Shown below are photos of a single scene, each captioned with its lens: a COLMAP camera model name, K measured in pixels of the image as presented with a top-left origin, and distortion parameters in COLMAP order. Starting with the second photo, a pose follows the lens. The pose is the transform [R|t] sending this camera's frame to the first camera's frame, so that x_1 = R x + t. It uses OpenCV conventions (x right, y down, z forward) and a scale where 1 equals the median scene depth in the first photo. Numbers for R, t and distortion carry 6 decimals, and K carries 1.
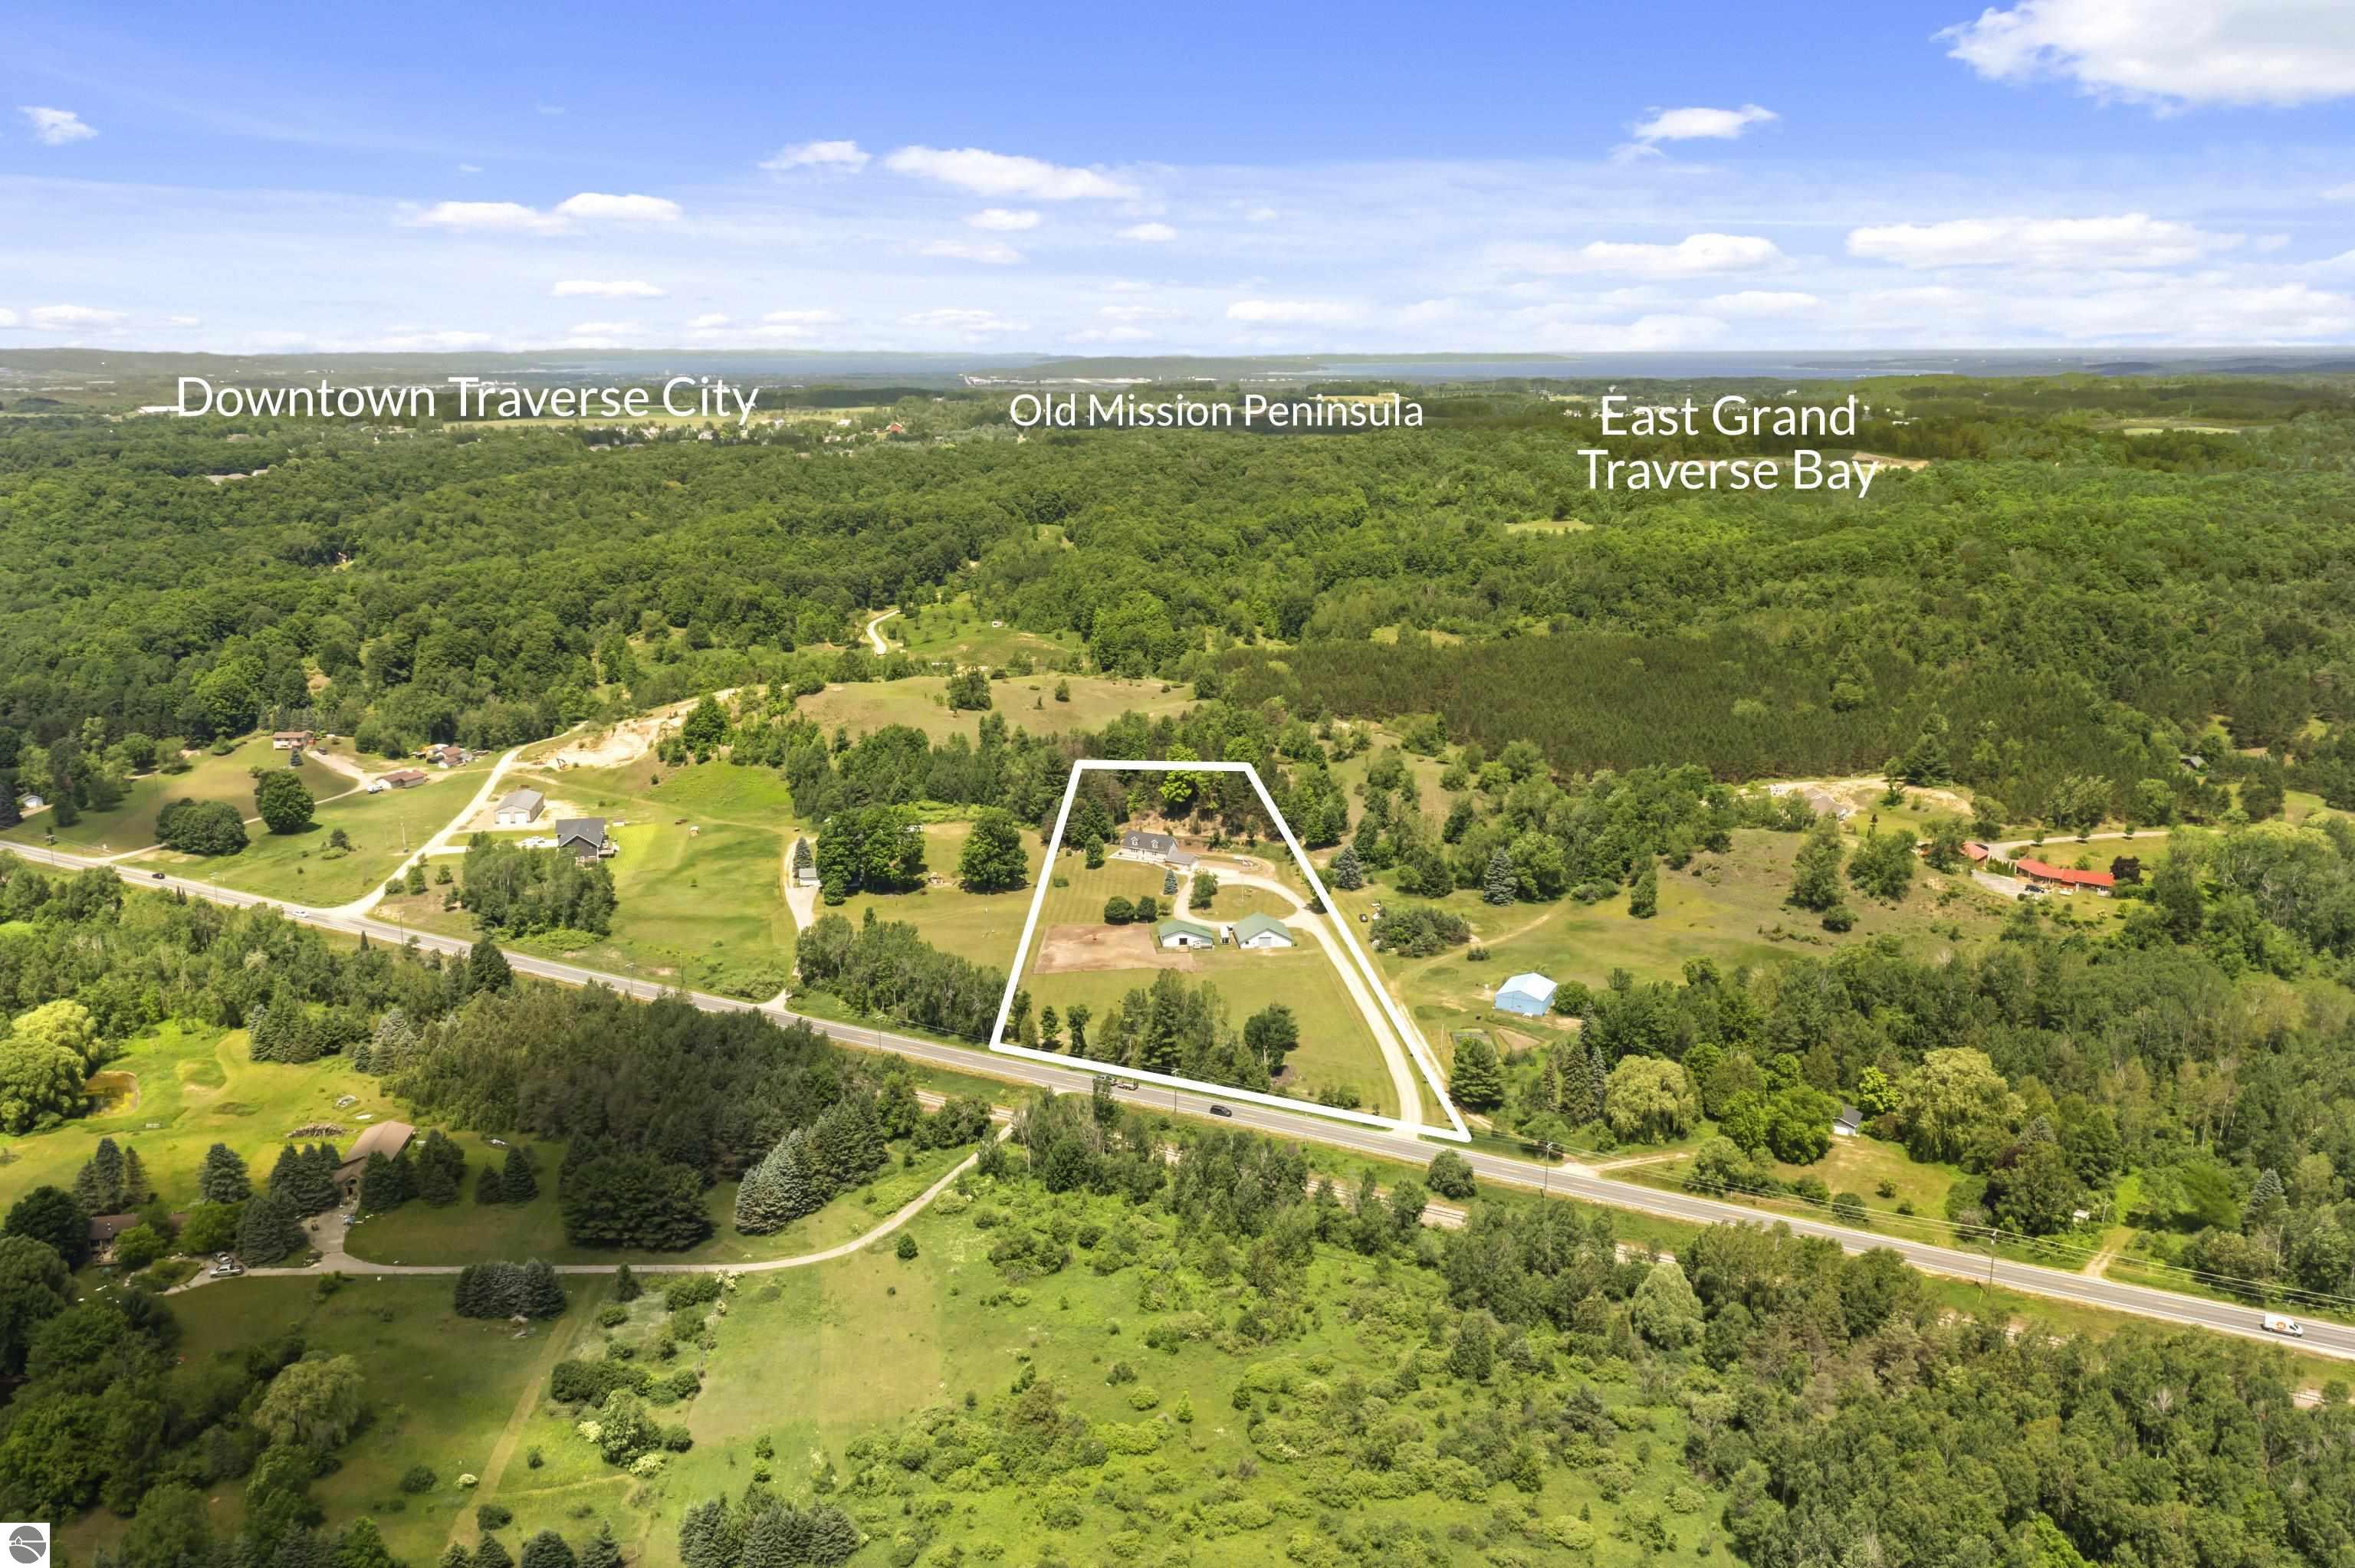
lens RADIAL K [[1914.8, 0, 1177.0], [0, 1914.8, 782.4], [0, 0, 1]] dist [-0.052284, 0.001561]
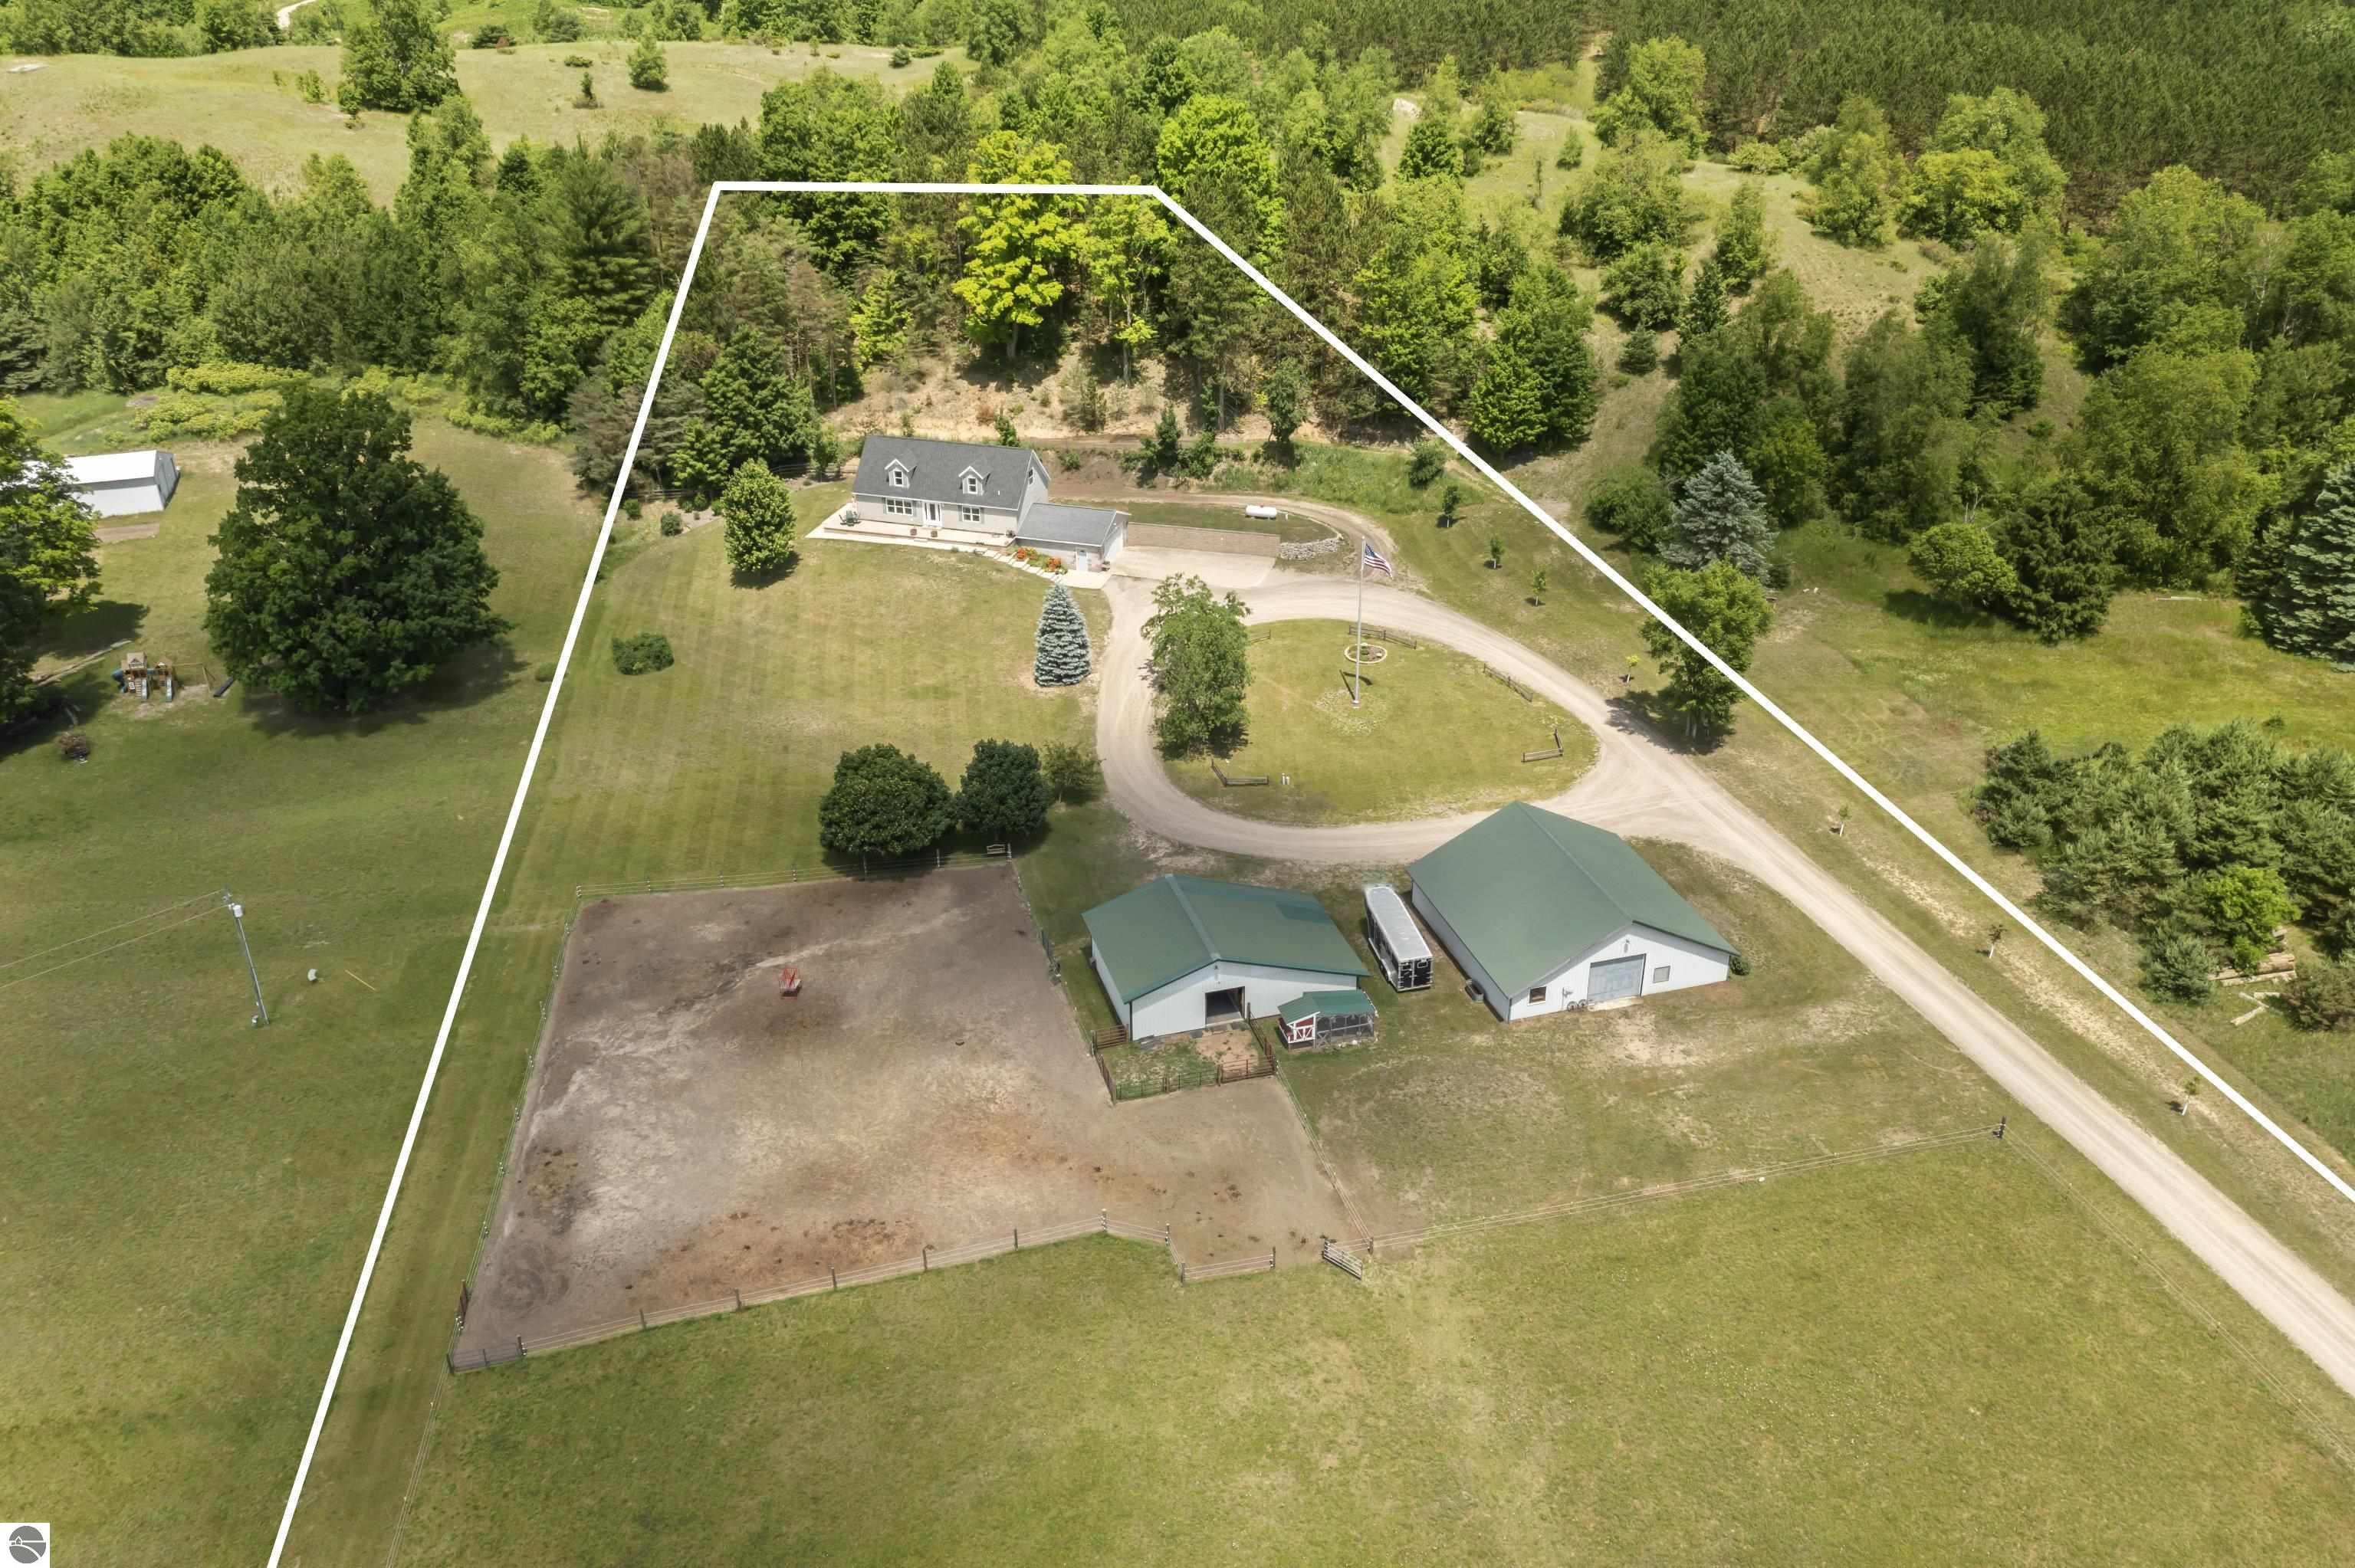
lens RADIAL K [[1914.8, 0, 1177.4], [0, 1914.8, 775.3], [0, 0, 1]] dist [-0.052284, 0.001561]
pose [[0.985498, -0.081195, 0.149003, -0.026617], [0.043336, 0.969401, 0.241625, 0.007427], [-0.164062, -0.231664, 0.958861, 0.699333]]
